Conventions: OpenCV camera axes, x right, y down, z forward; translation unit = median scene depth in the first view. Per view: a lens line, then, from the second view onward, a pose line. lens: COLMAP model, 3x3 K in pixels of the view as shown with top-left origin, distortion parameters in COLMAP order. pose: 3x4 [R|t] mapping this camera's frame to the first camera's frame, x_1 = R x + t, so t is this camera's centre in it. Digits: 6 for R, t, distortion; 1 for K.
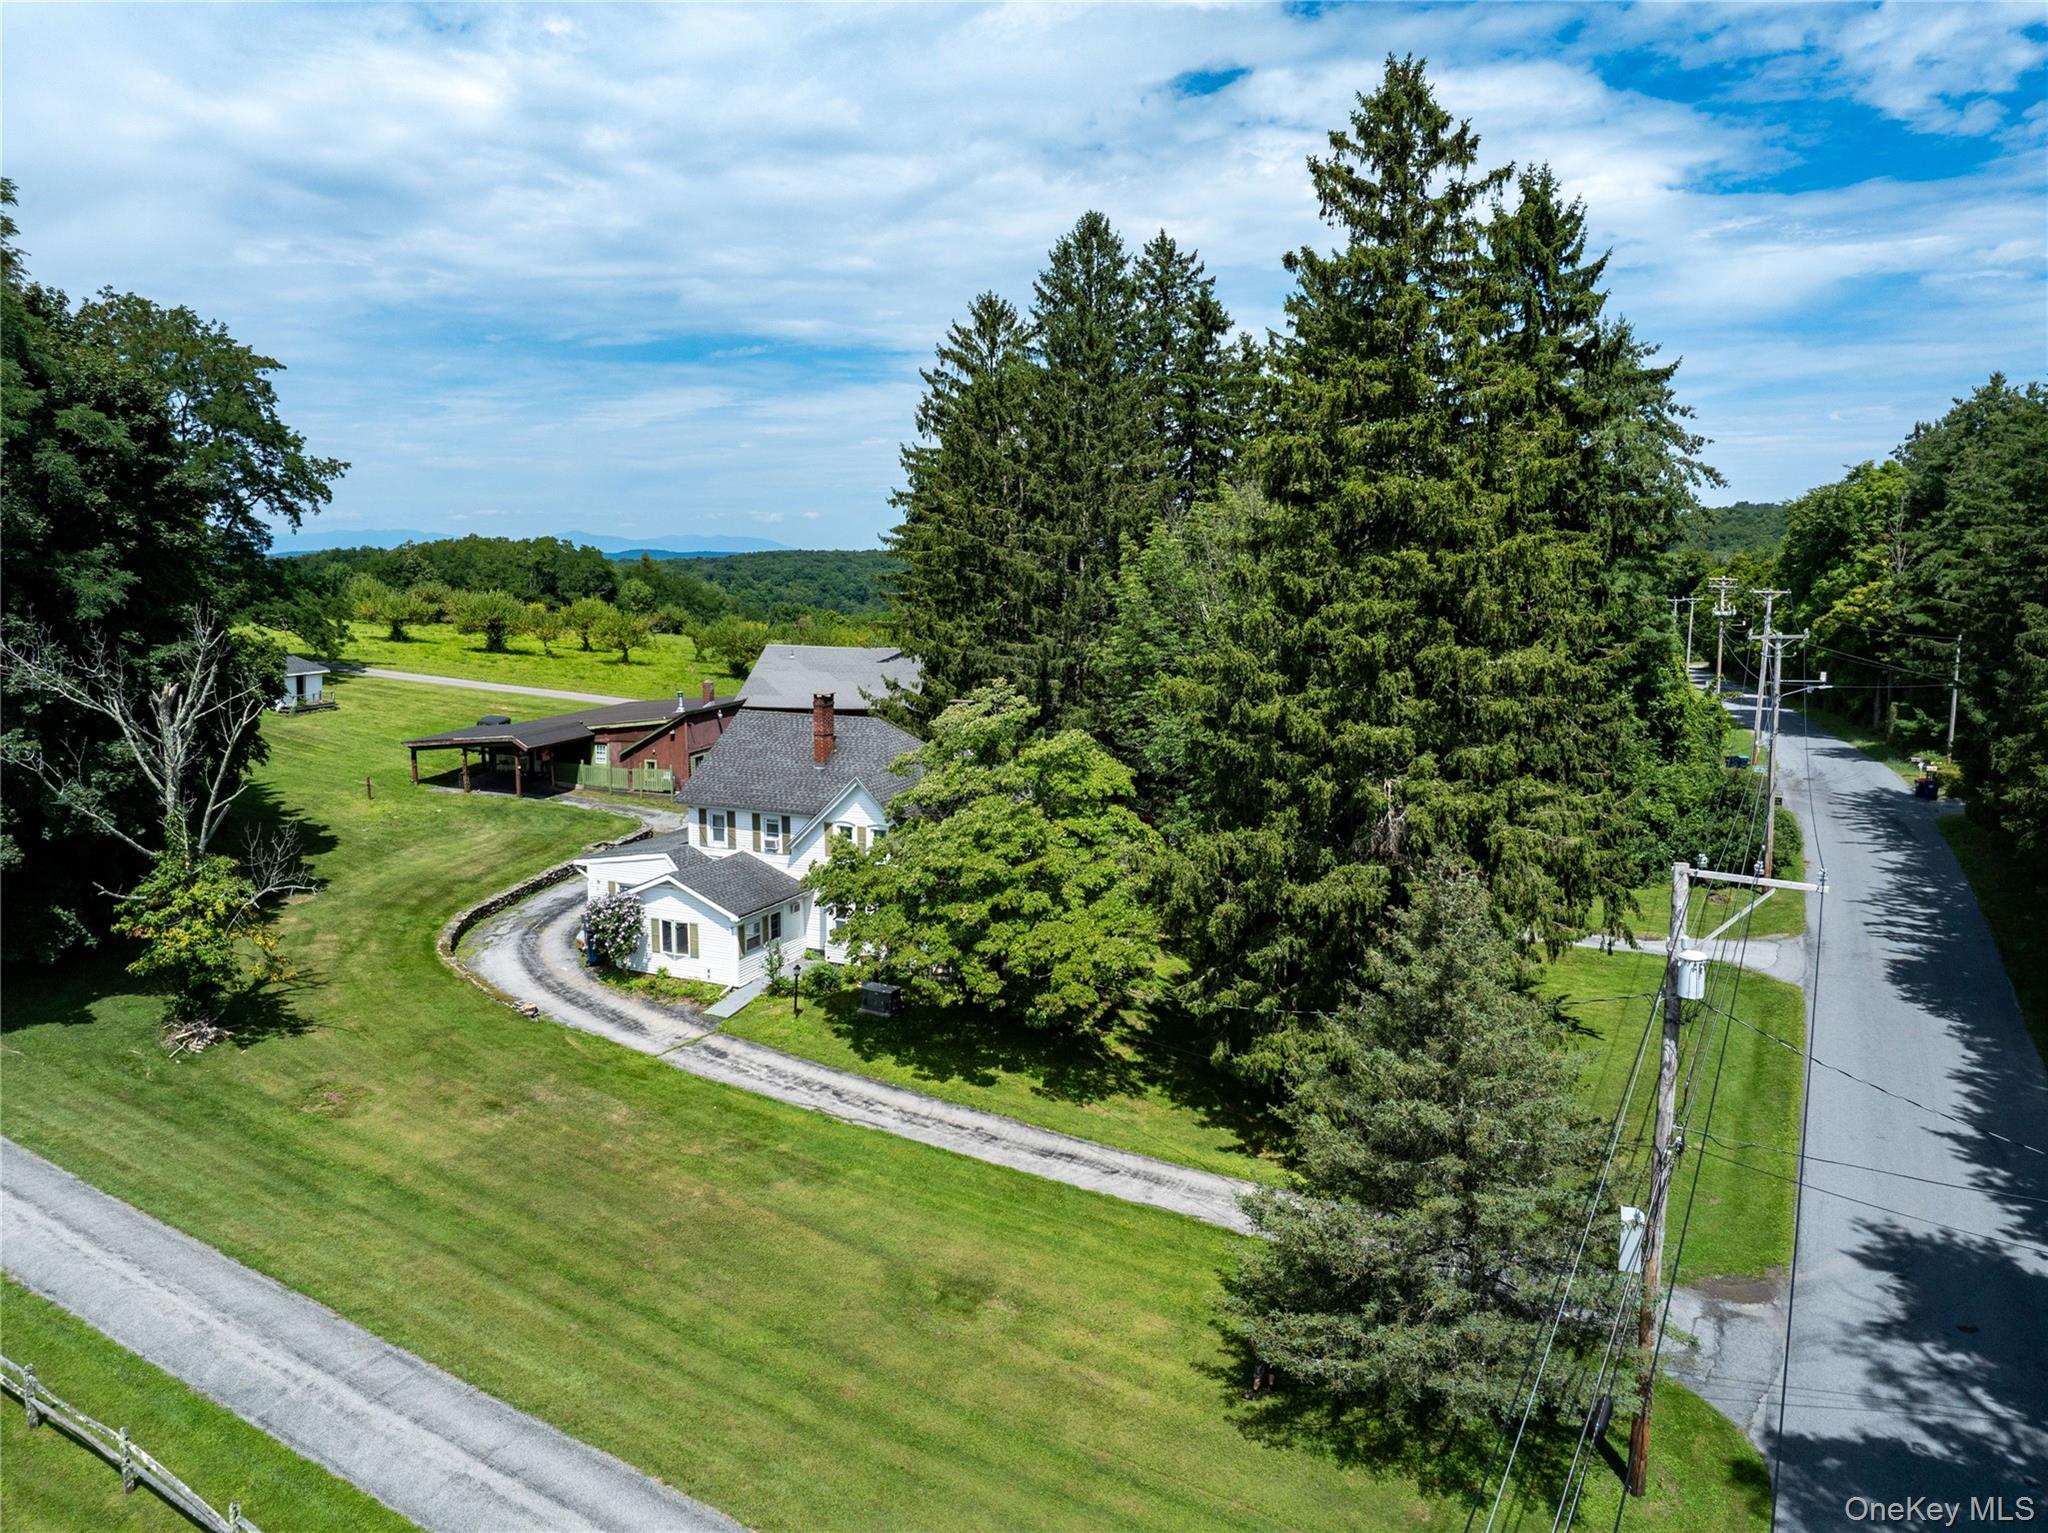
lens RADIAL K [[1441.5, 0, 1025.0], [0, 1441.5, 754.7], [0, 0, 1]] dist [-0.008143, -0.043430]
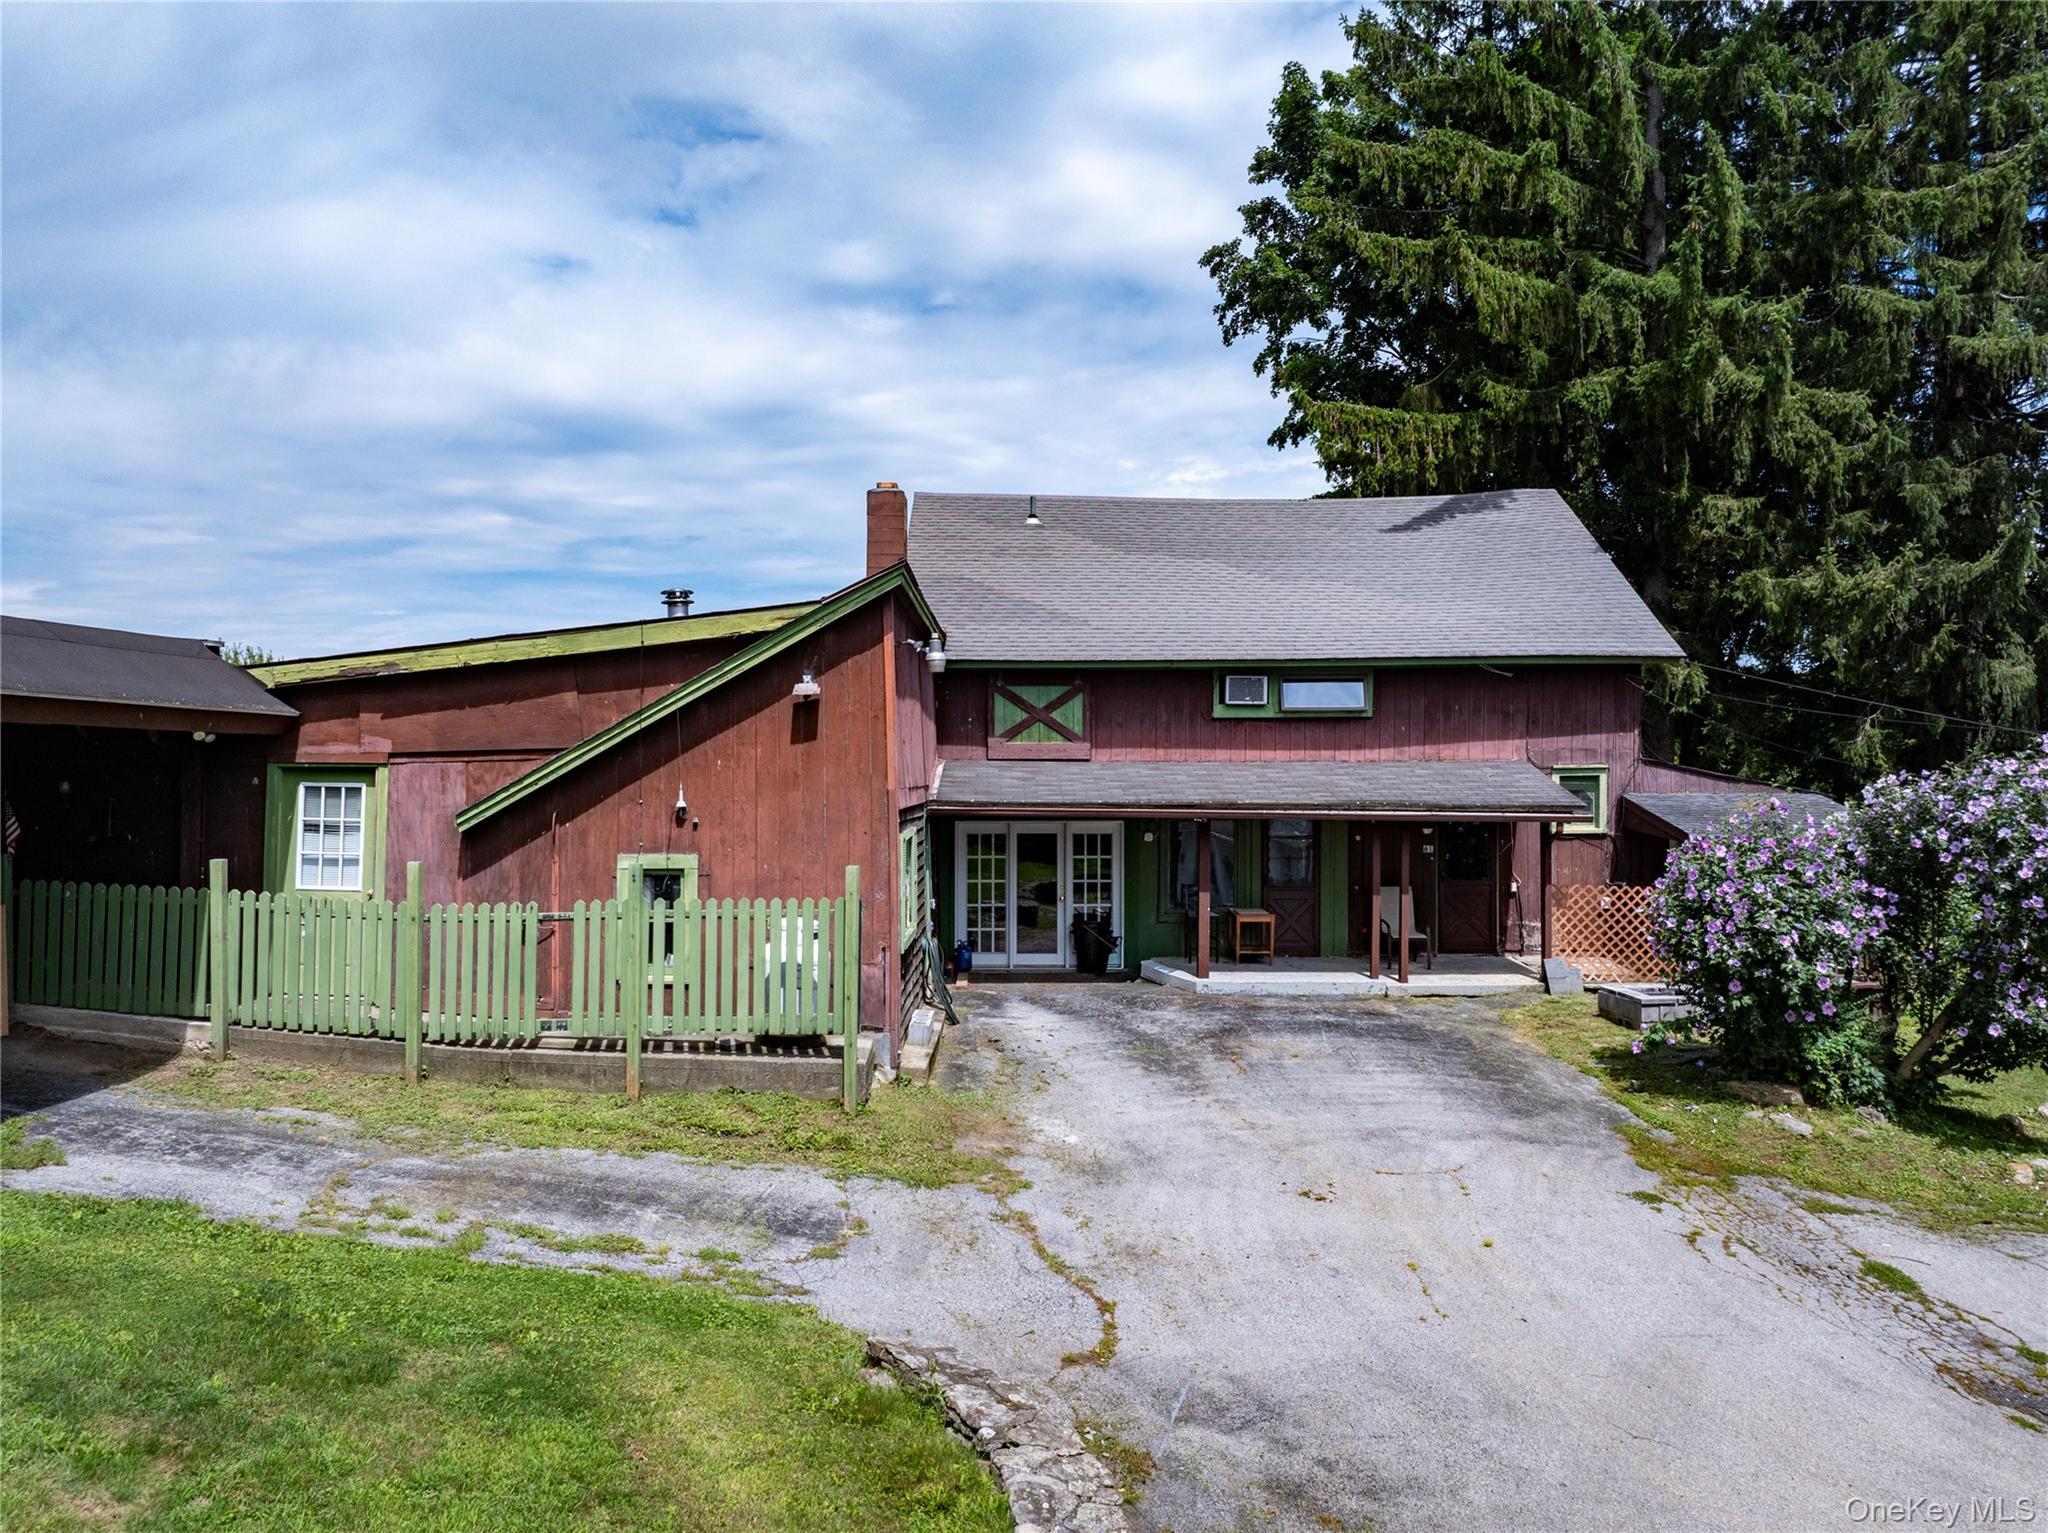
lens RADIAL K [[1447.8, 0, 1026.2], [0, 1447.8, 753.2], [0, 0, 1]] dist [-0.036302, -0.005624]
pose [[0.963555, -0.000530, 0.267508, -0.377816], [0.039955, 0.989066, -0.141957, 0.025257], [-0.264508, 0.147472, 0.953041, 1.181401]]
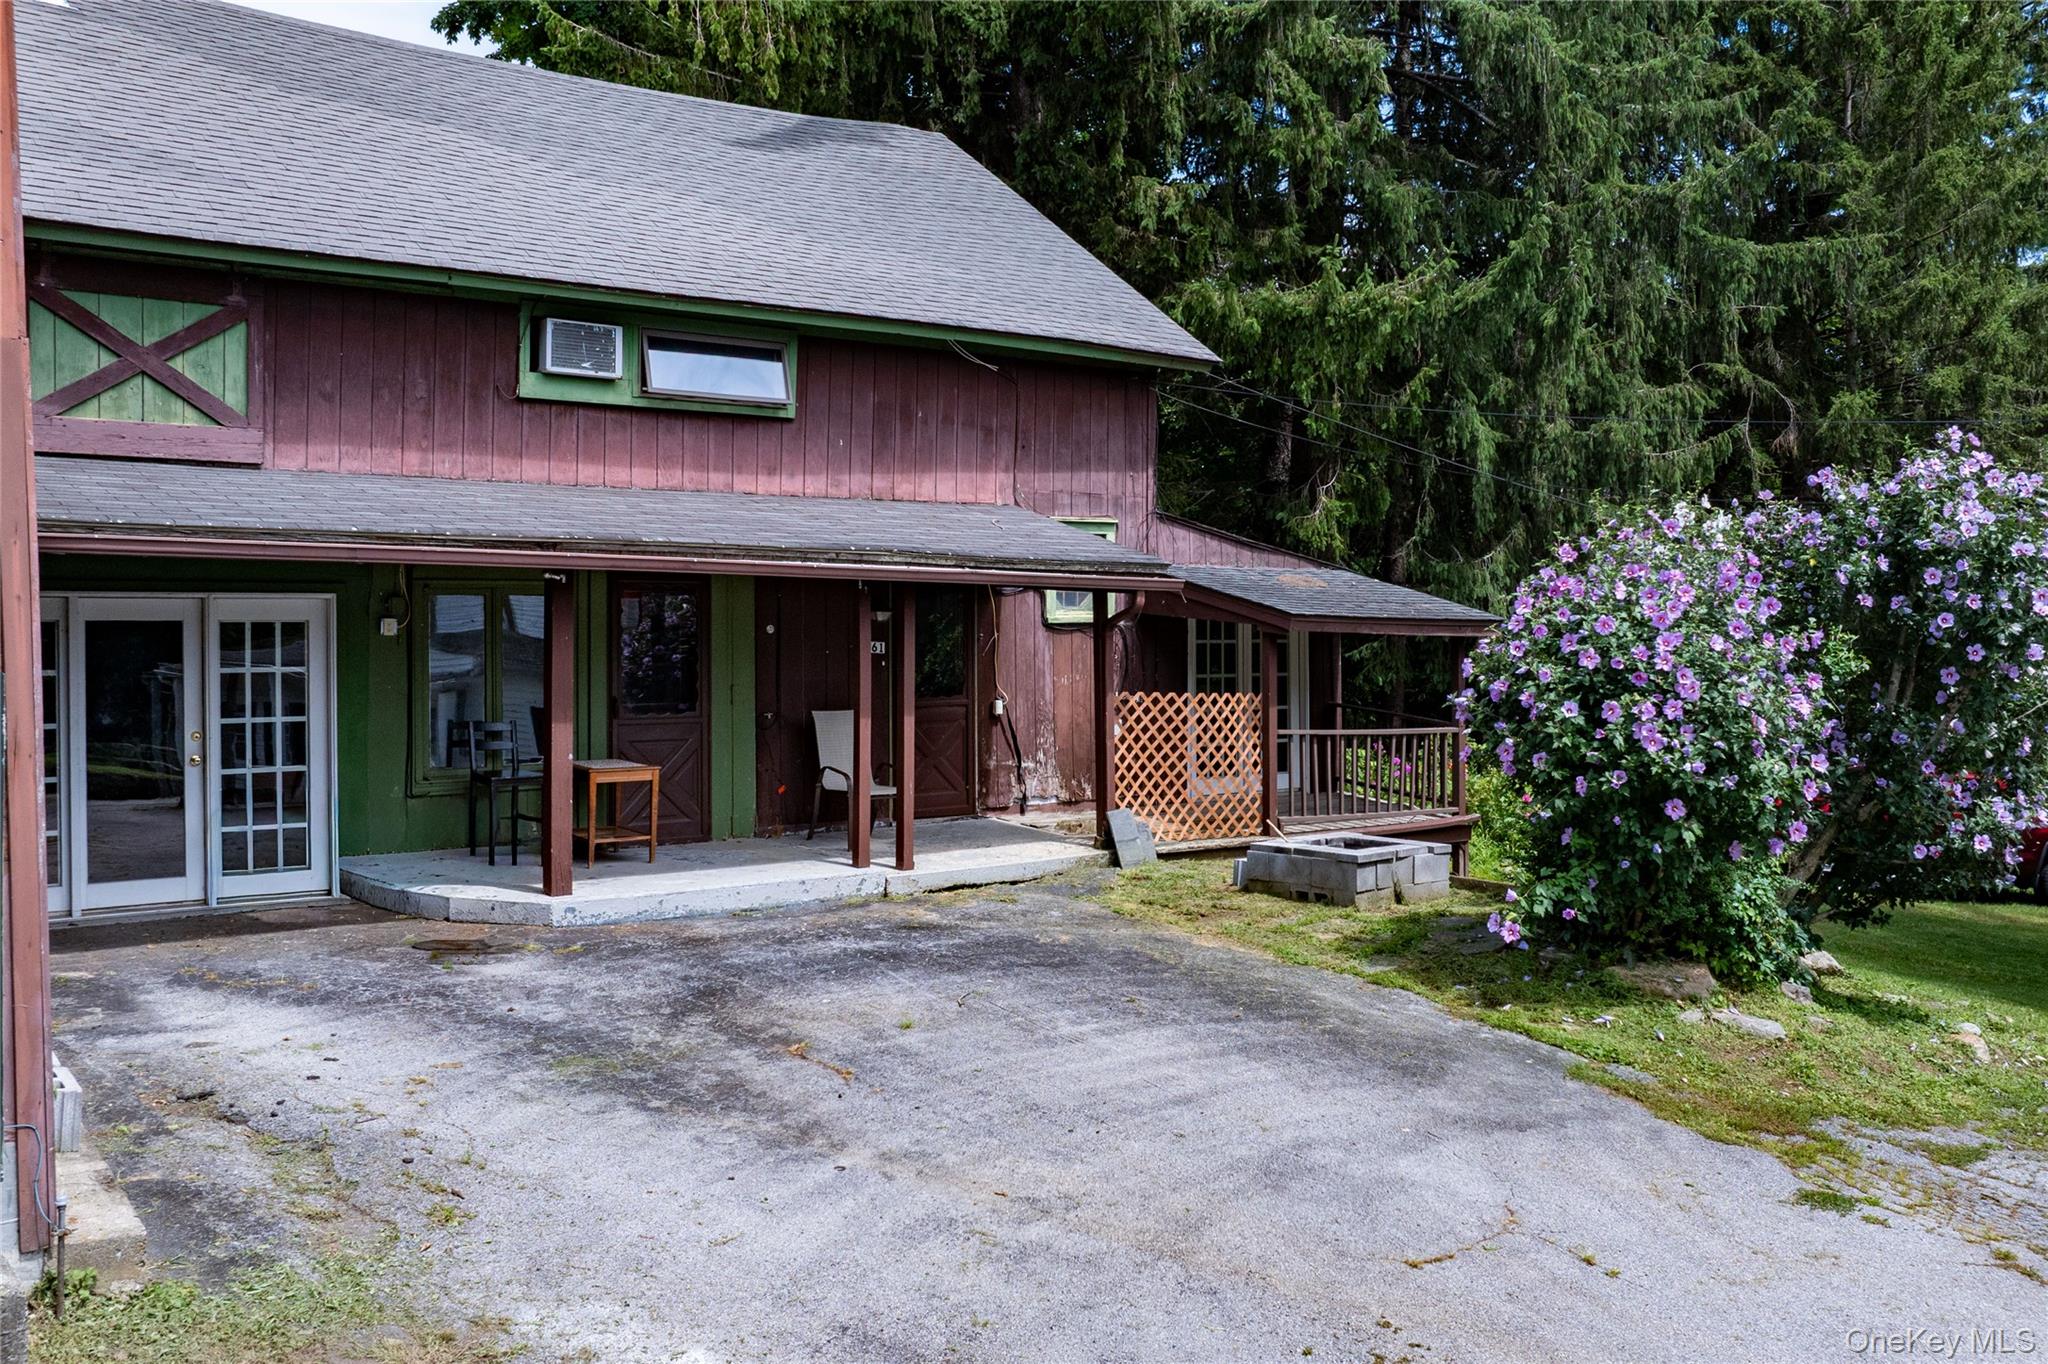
lens RADIAL K [[1717.0, 0, 1152.8], [0, 1717.0, 676.8], [0, 0, 1]] dist [-0.047663, -0.006004]
pose [[0.574055, -0.024515, 0.818450, -0.370324], [0.116943, 0.991760, -0.052317, 0.024205], [-0.810423, 0.125745, 0.572191, 1.328781]]
